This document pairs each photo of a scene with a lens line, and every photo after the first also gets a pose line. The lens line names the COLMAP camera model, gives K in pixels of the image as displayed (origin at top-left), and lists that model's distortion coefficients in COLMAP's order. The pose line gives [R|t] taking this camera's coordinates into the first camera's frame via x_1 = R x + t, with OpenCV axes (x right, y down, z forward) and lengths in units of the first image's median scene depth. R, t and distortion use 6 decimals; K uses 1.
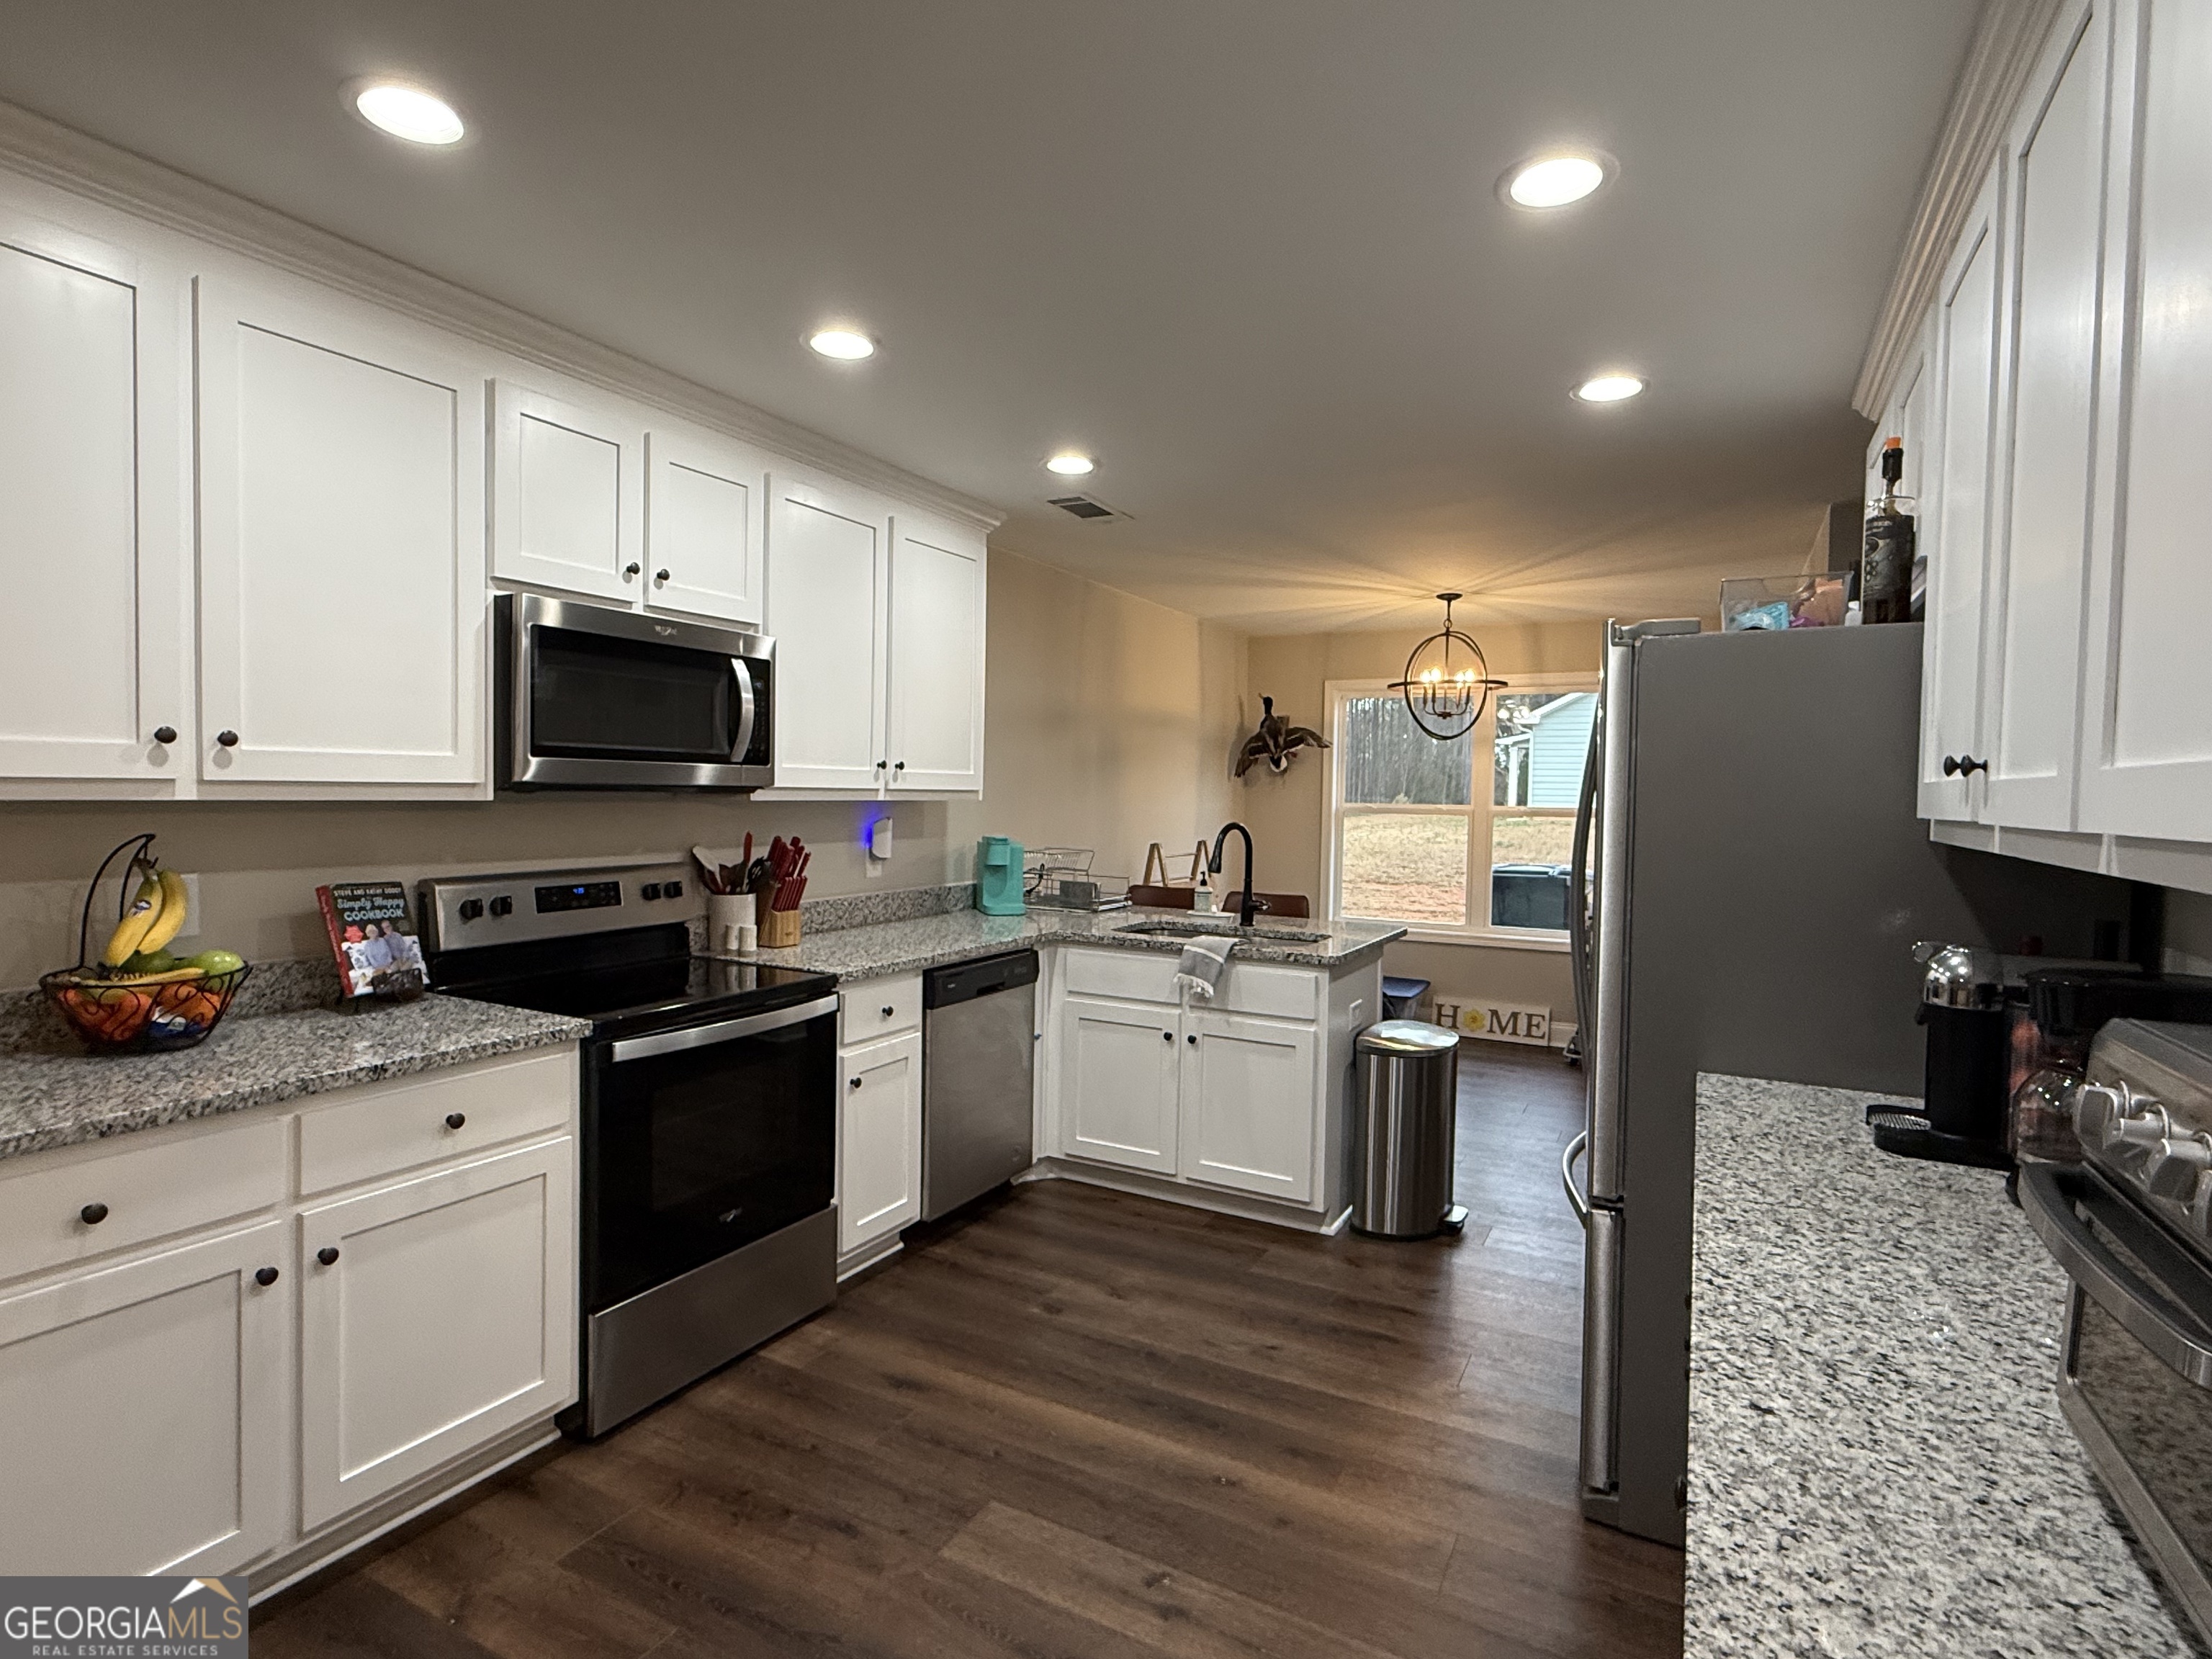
lens RADIAL K [[1119.3, 0, 1107.6], [0, 1119.3, 822.4], [0, 0, 1]] dist [-0.001443, -0.000377]
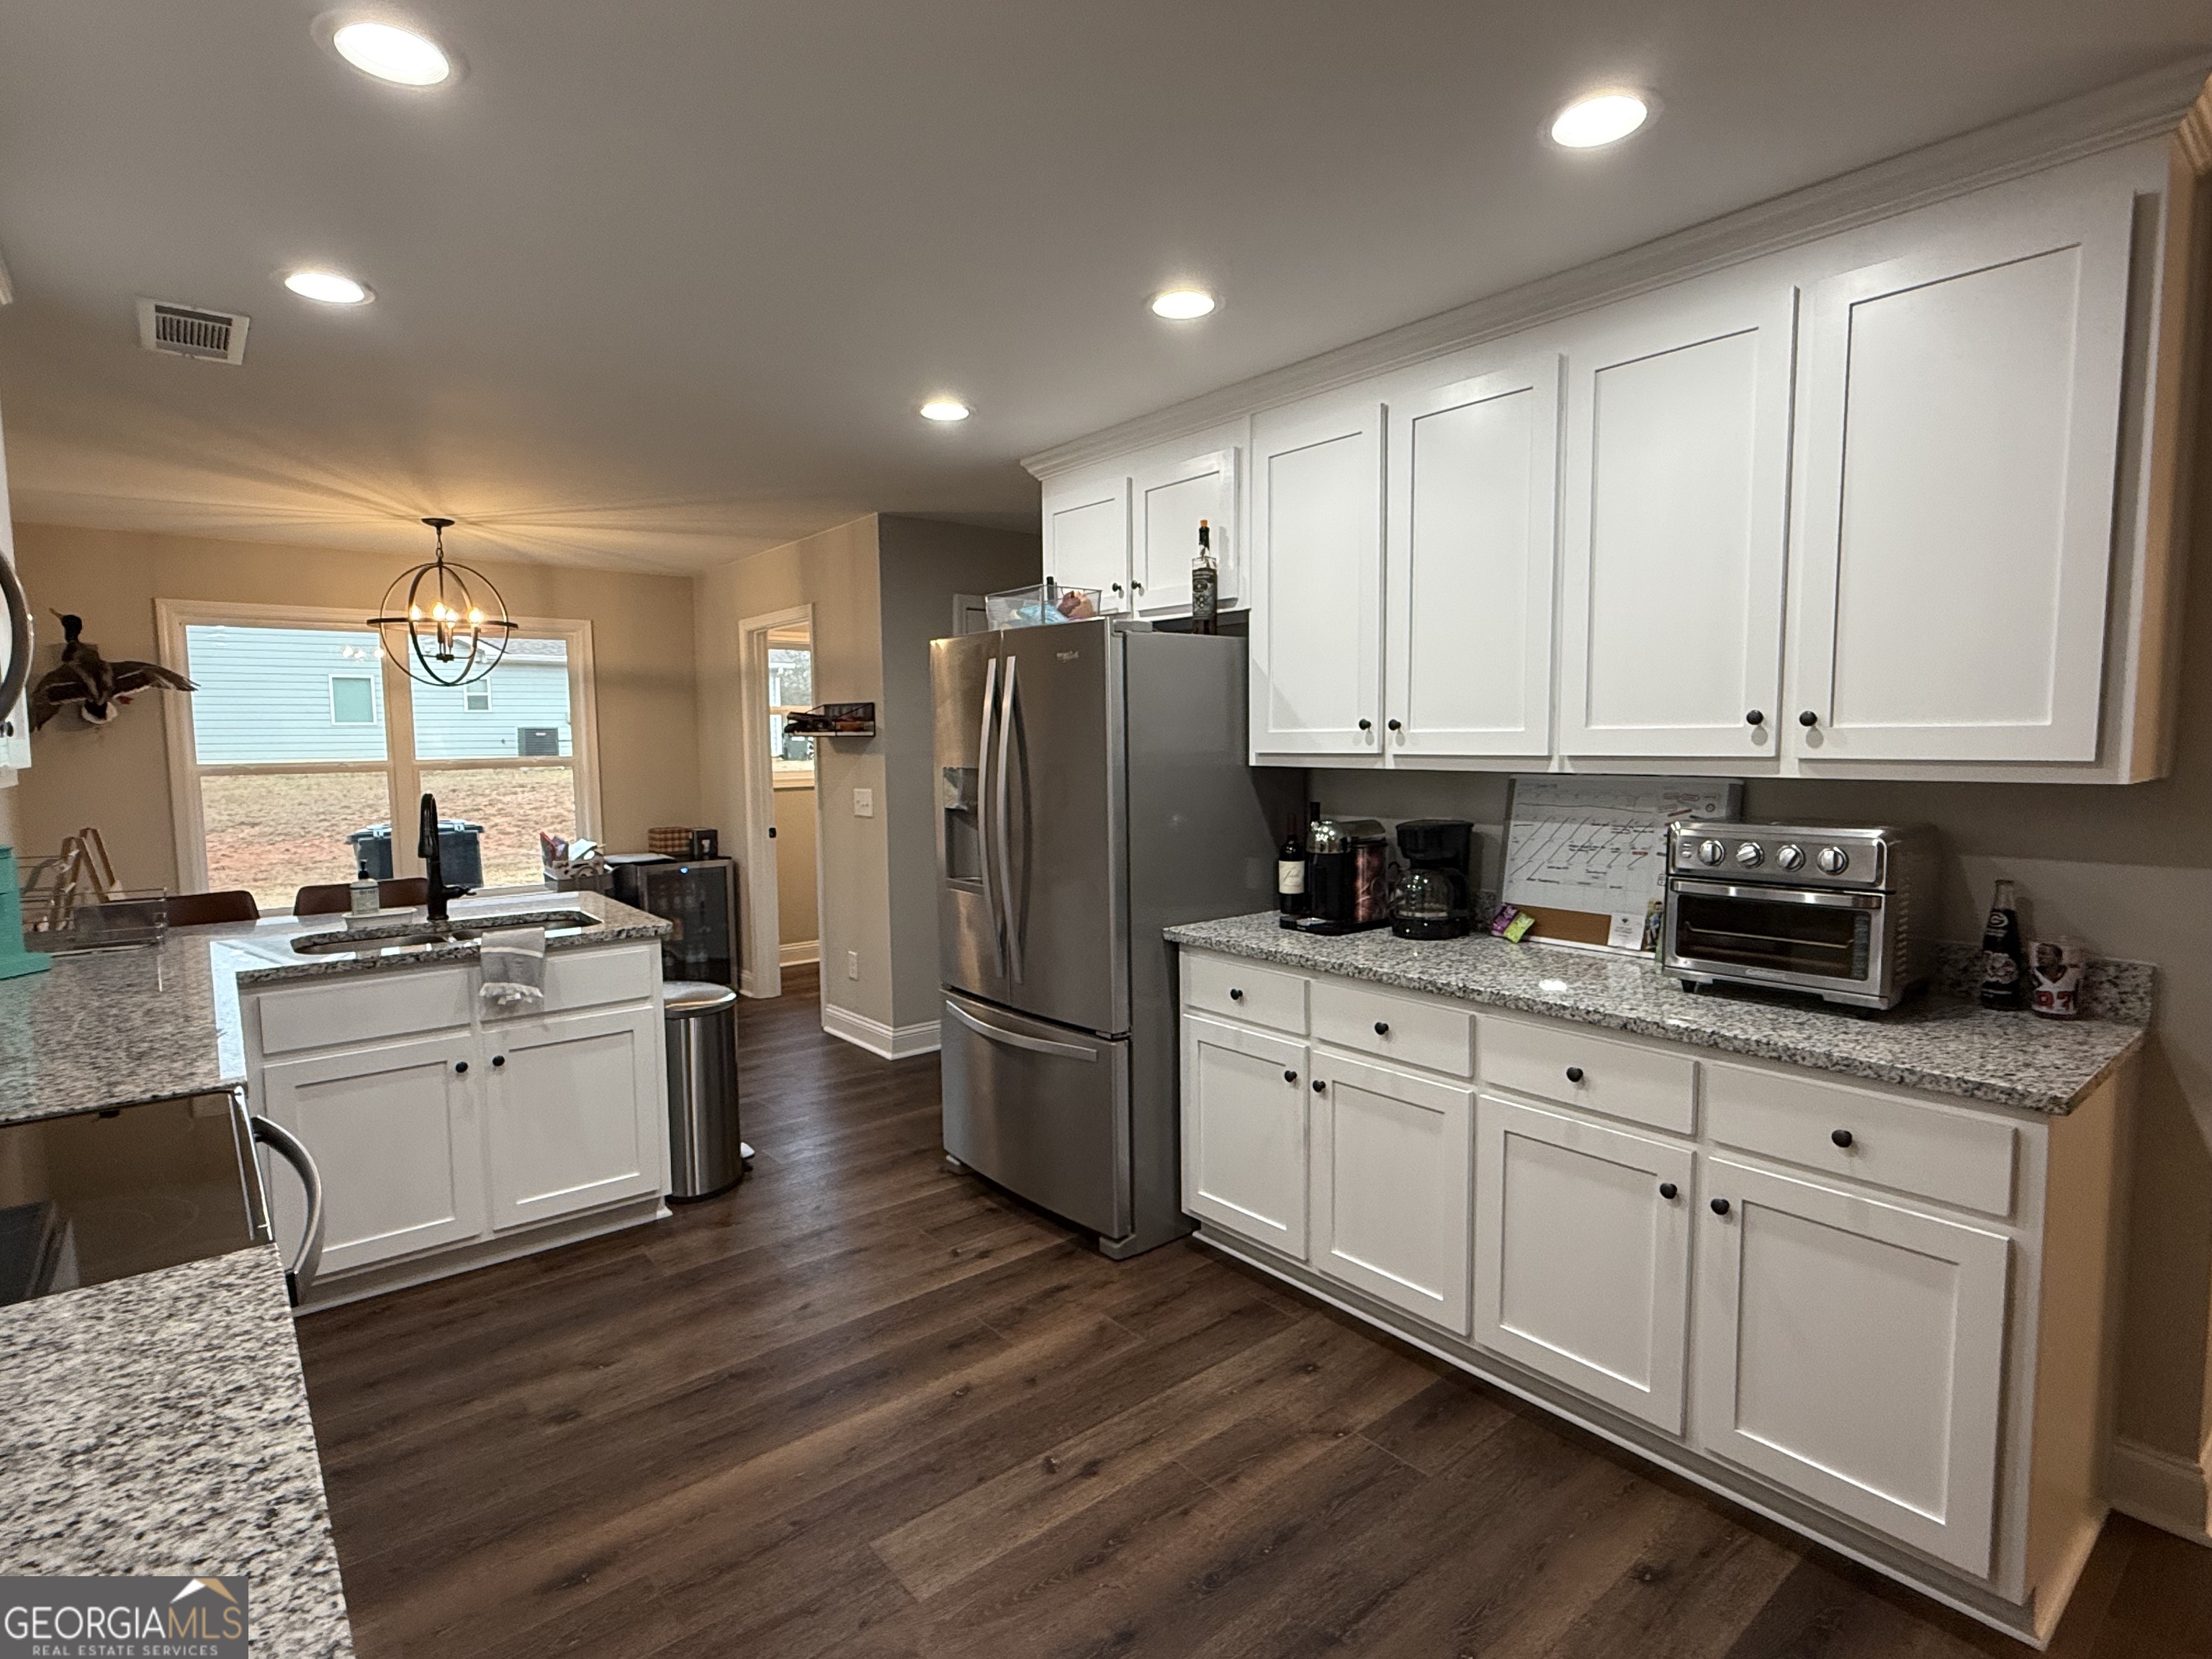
lens RADIAL K [[1119.3, 0, 1110.5], [0, 1119.3, 814.1], [0, 0, 1]] dist [-0.001443, -0.000377]
pose [[0.377667, -0.084905, 0.922040, -0.592324], [0.044924, 0.996295, 0.073342, -0.027839], [-0.924851, 0.013723, 0.380082, 0.340730]]
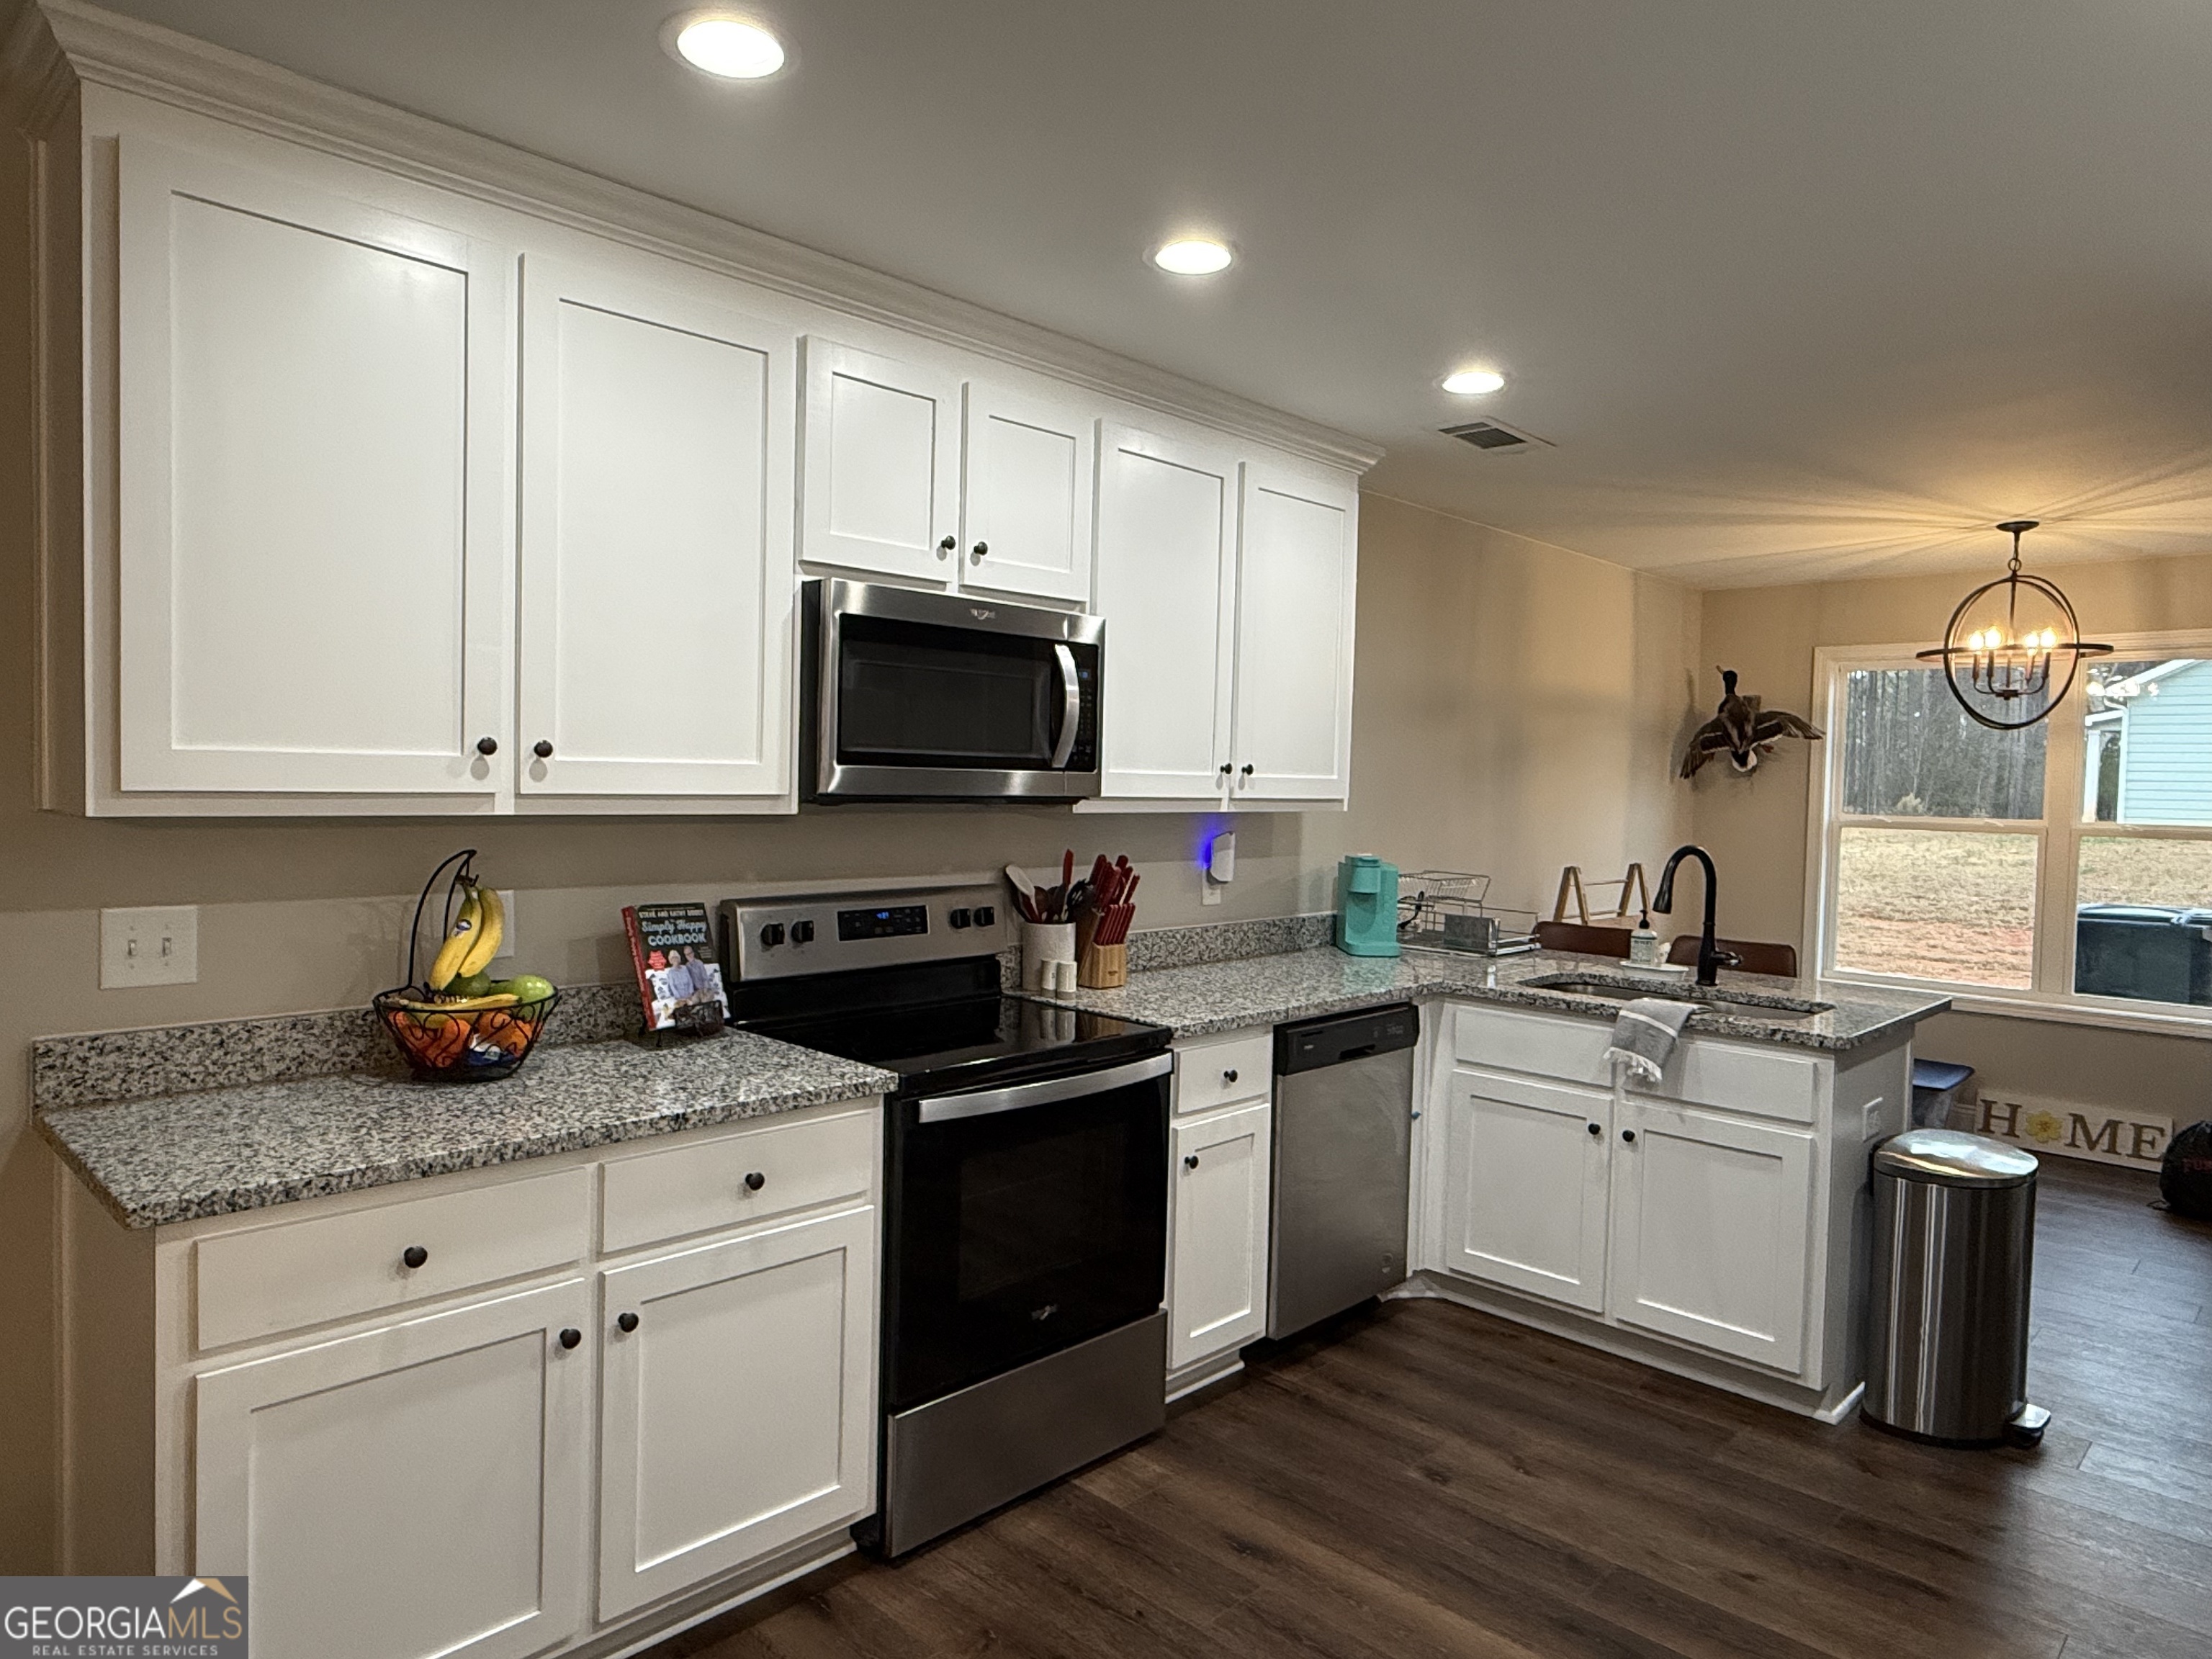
lens RADIAL K [[1367.7, 0, 1089.1], [0, 1367.7, 817.5], [0, 0, 1]] dist [-0.005833, 0.002685]
pose [[0.959588, 0.013673, -0.281076, -0.020413], [-0.015054, 0.999883, -0.002752, -0.013337], [0.281006, 0.006872, 0.959681, 0.024817]]
